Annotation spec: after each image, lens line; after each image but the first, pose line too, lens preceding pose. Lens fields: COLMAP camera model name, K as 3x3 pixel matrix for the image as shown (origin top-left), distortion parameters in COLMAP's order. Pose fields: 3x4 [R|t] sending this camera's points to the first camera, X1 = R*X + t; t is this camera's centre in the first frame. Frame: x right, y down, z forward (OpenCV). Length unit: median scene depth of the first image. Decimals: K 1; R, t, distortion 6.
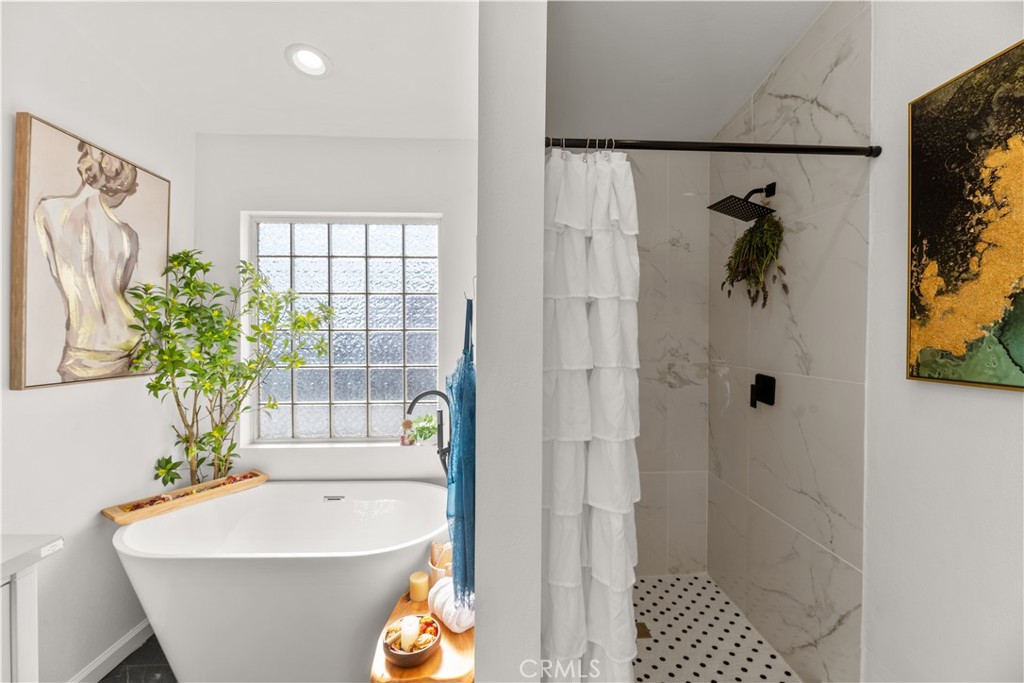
lens RADIAL K [[414.8, 0, 512.3], [0, 414.8, 342.1], [0, 0, 1]] dist [-0.002824, -0.002569]
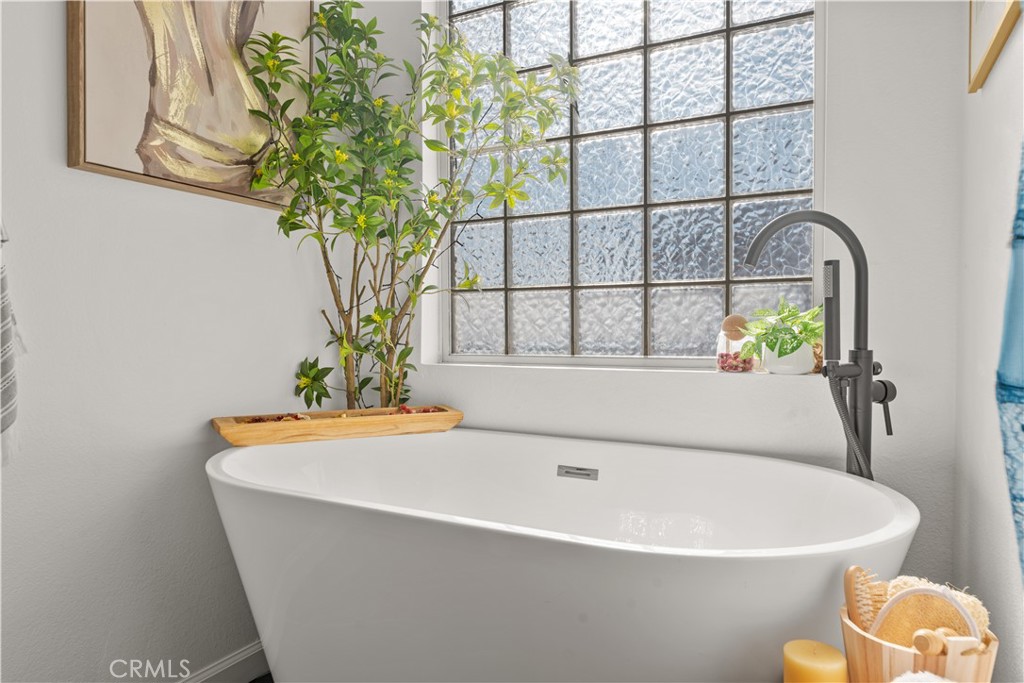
lens RADIAL K [[664.9, 0, 511.8], [0, 664.9, 339.1], [0, 0, 1]] dist [-0.000579, 0.004004]
pose [[0.870546, 0.009331, -0.491998, -0.133922], [-0.003485, 0.999912, 0.012797, 0.238452], [0.492074, -0.009426, 0.870502, 0.327970]]
